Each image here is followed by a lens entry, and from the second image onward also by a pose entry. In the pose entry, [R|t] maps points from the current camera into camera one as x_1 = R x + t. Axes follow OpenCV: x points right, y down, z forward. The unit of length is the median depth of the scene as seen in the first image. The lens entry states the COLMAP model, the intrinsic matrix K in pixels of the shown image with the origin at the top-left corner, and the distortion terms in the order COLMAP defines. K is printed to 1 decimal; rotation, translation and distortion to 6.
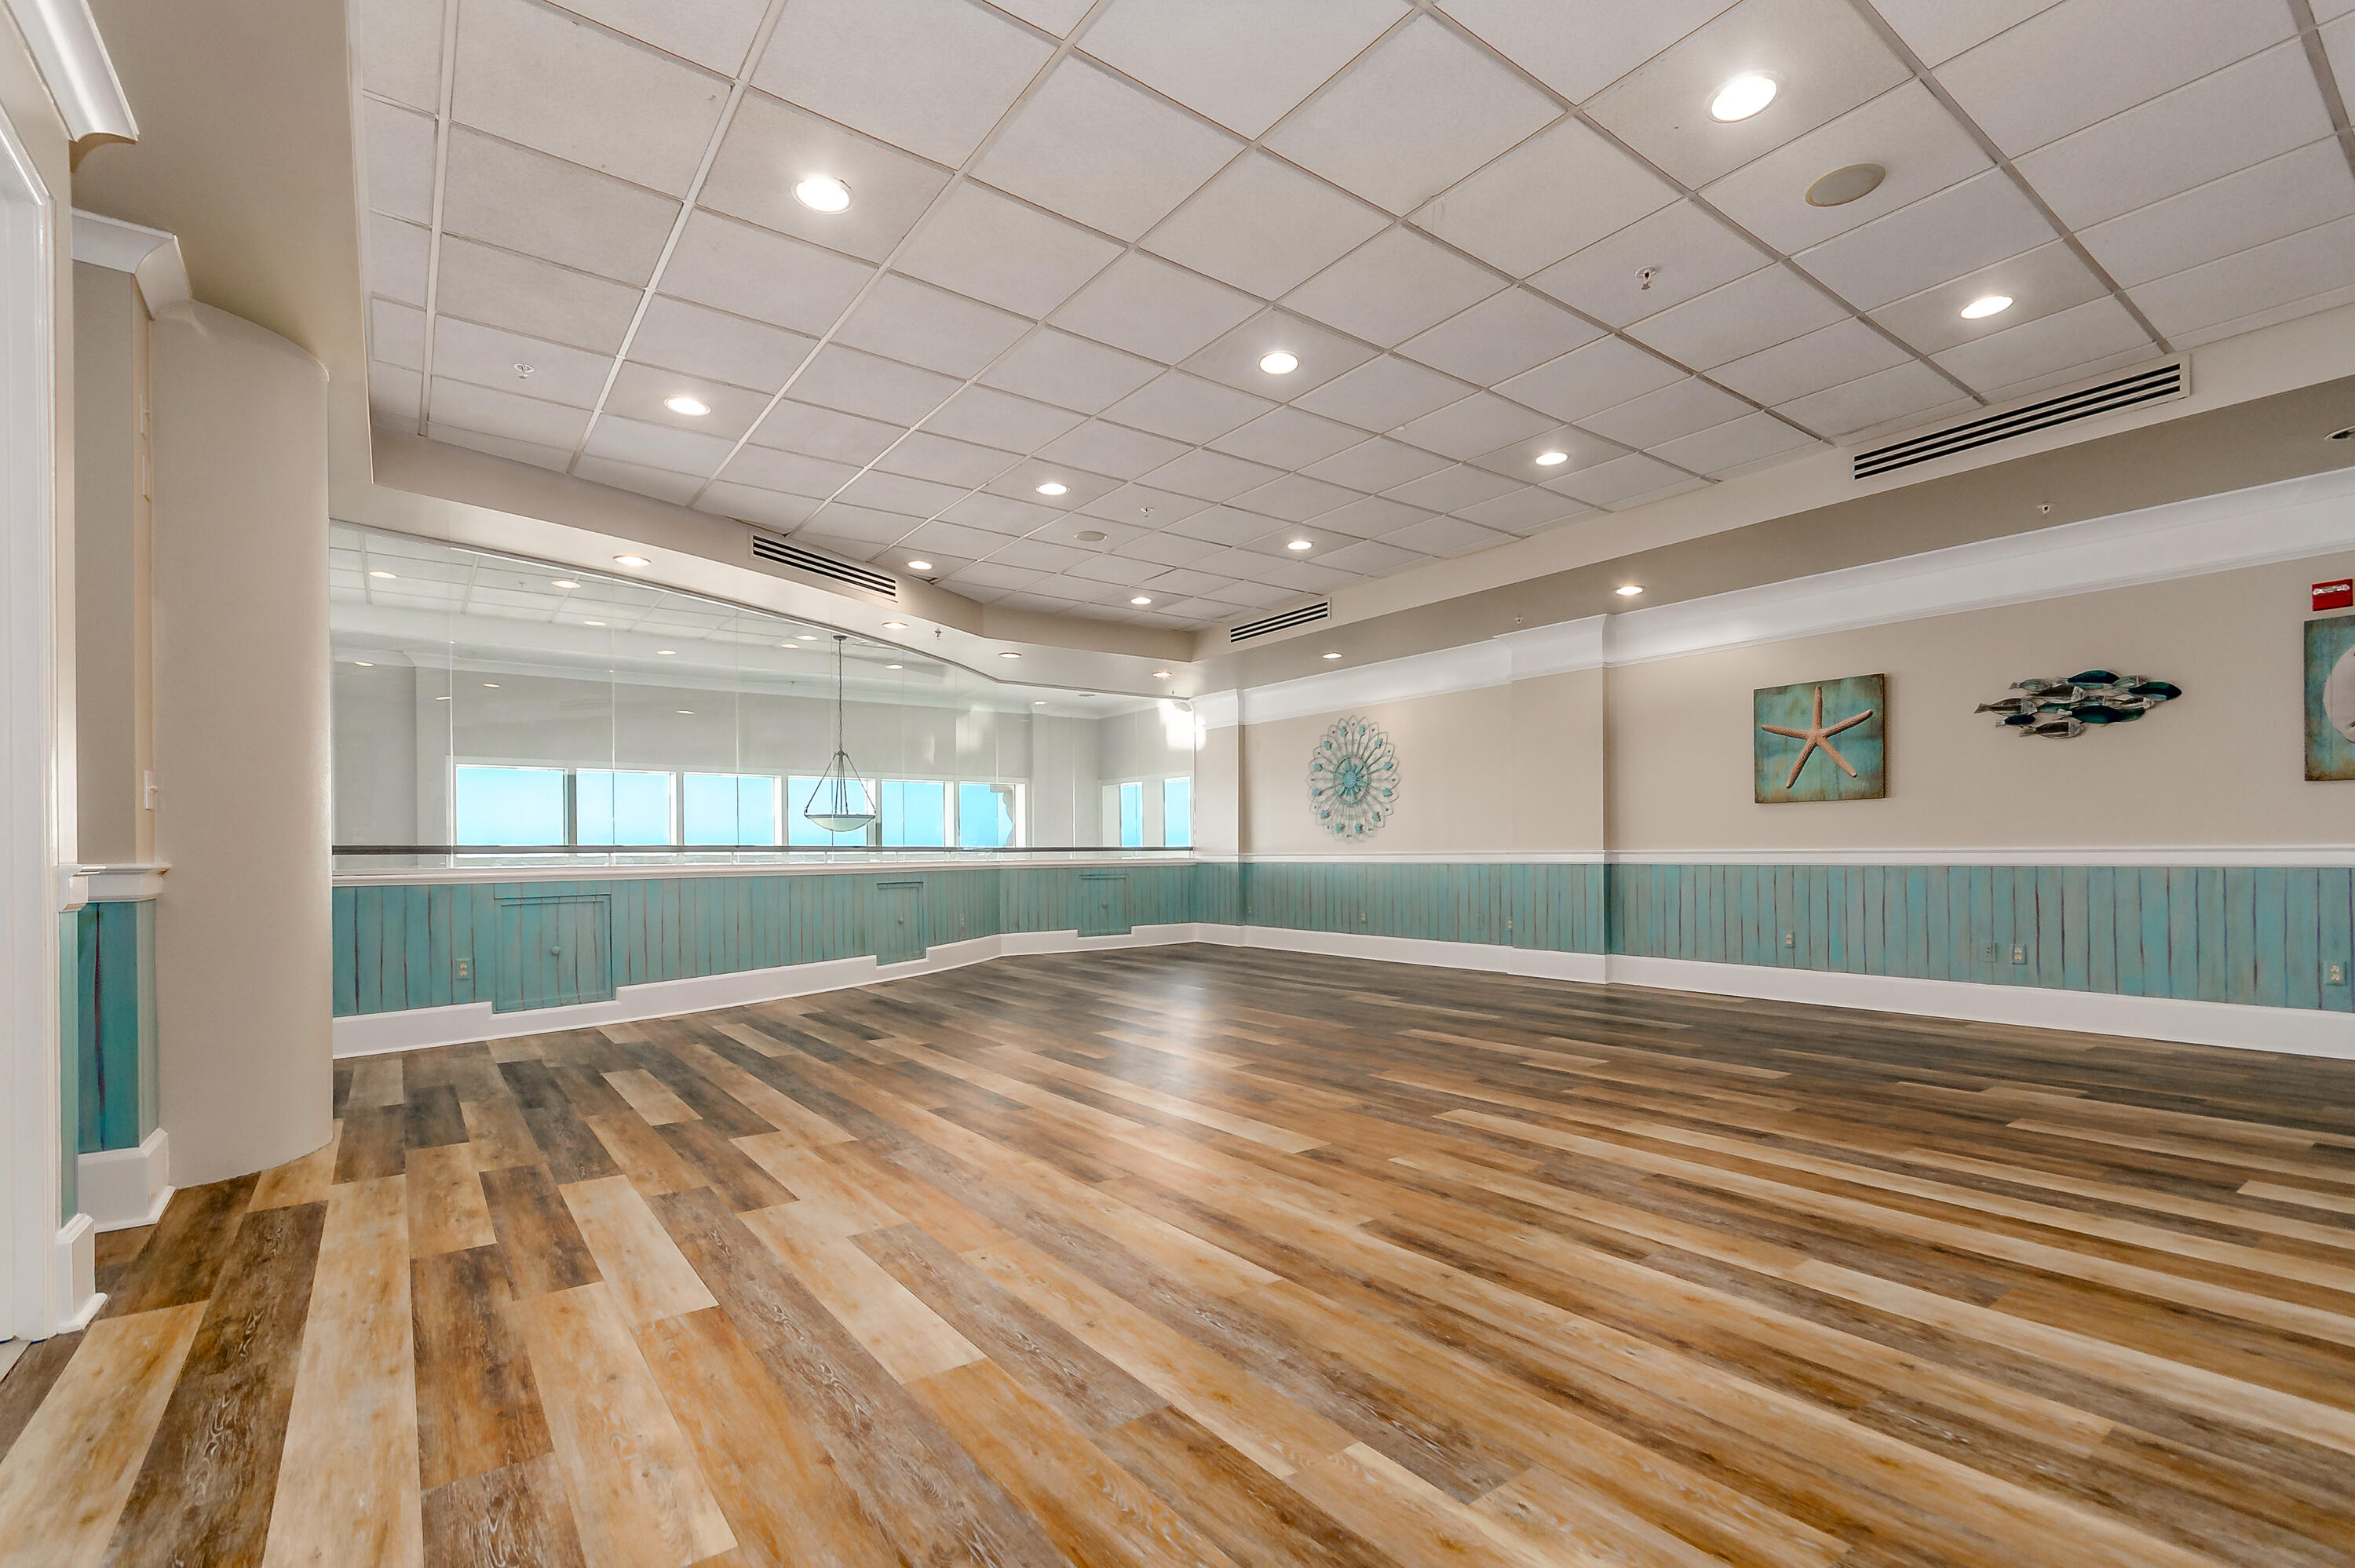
lens RADIAL K [[1061.0, 0, 1170.8], [0, 1061.0, 861.1], [0, 0, 1]] dist [0.000240, 0.000254]
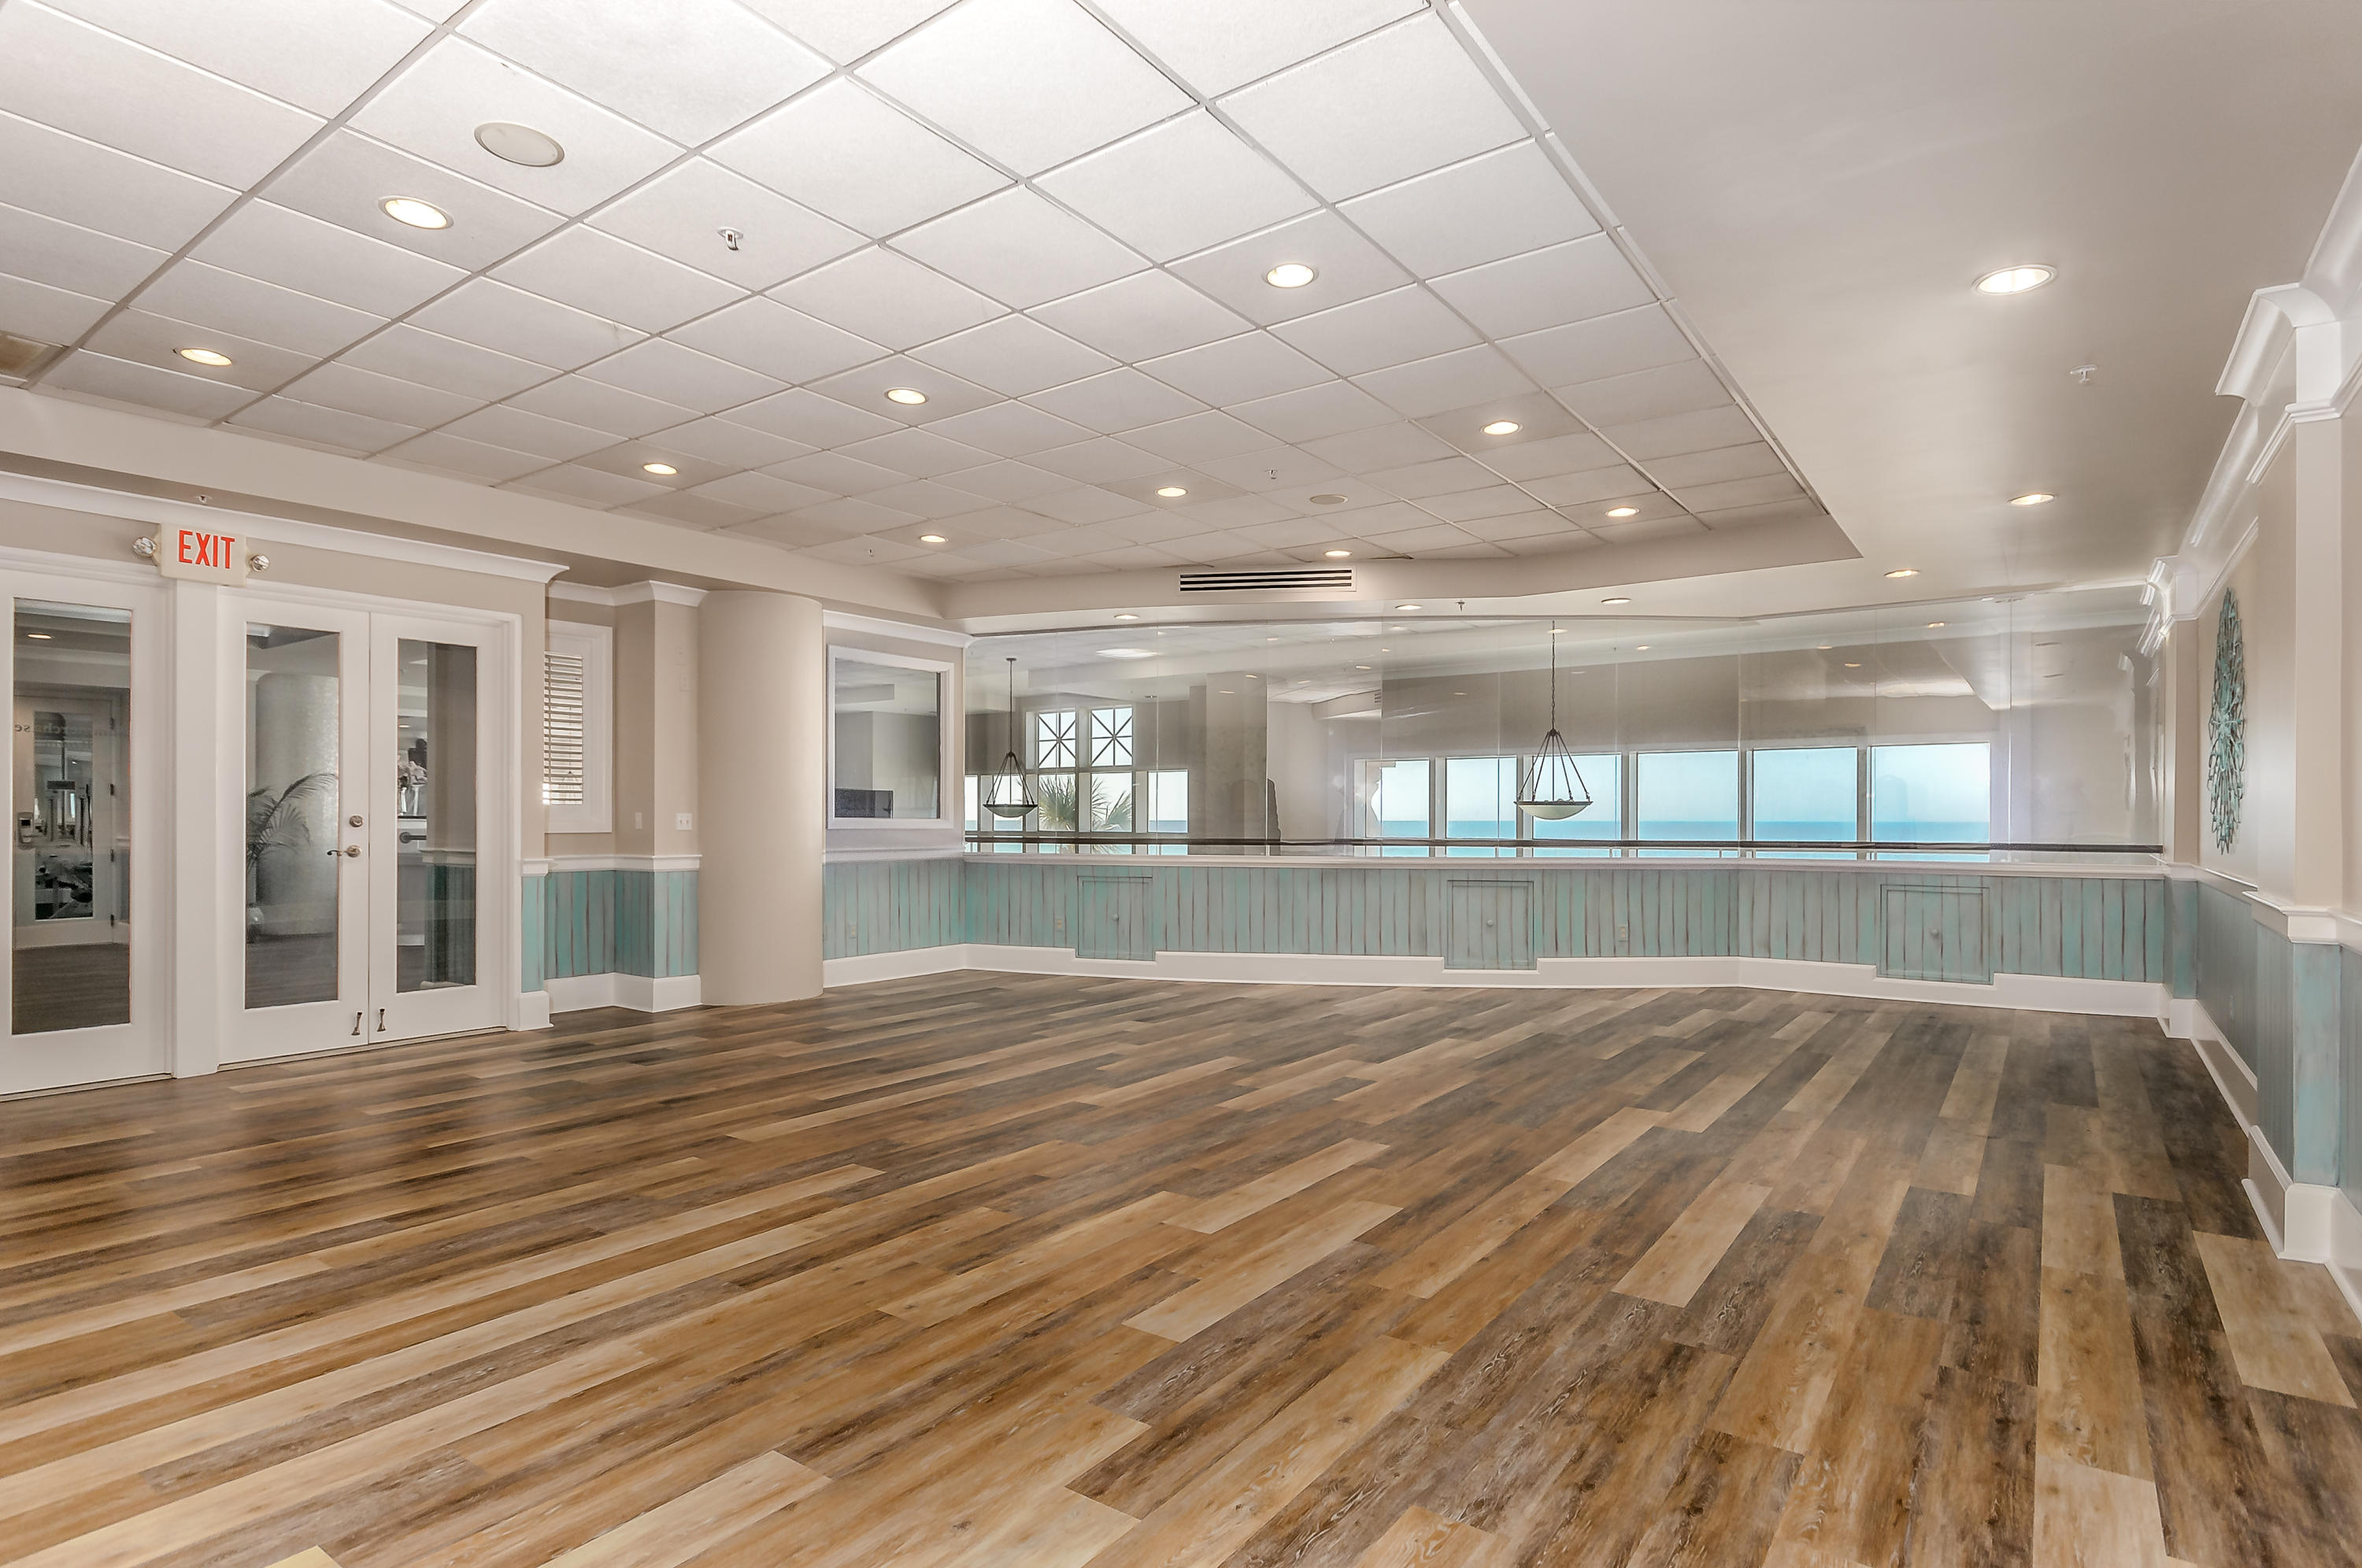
lens RADIAL K [[1214.6, 0, 1169.4], [0, 1214.6, 810.4], [0, 0, 1]] dist [-0.002538, -0.001933]
pose [[0.296238, 0.001642, -0.955113, 1.533907], [-0.009984, 0.999949, -0.001377, -0.082748], [0.955062, 0.009943, 0.296240, 1.075981]]
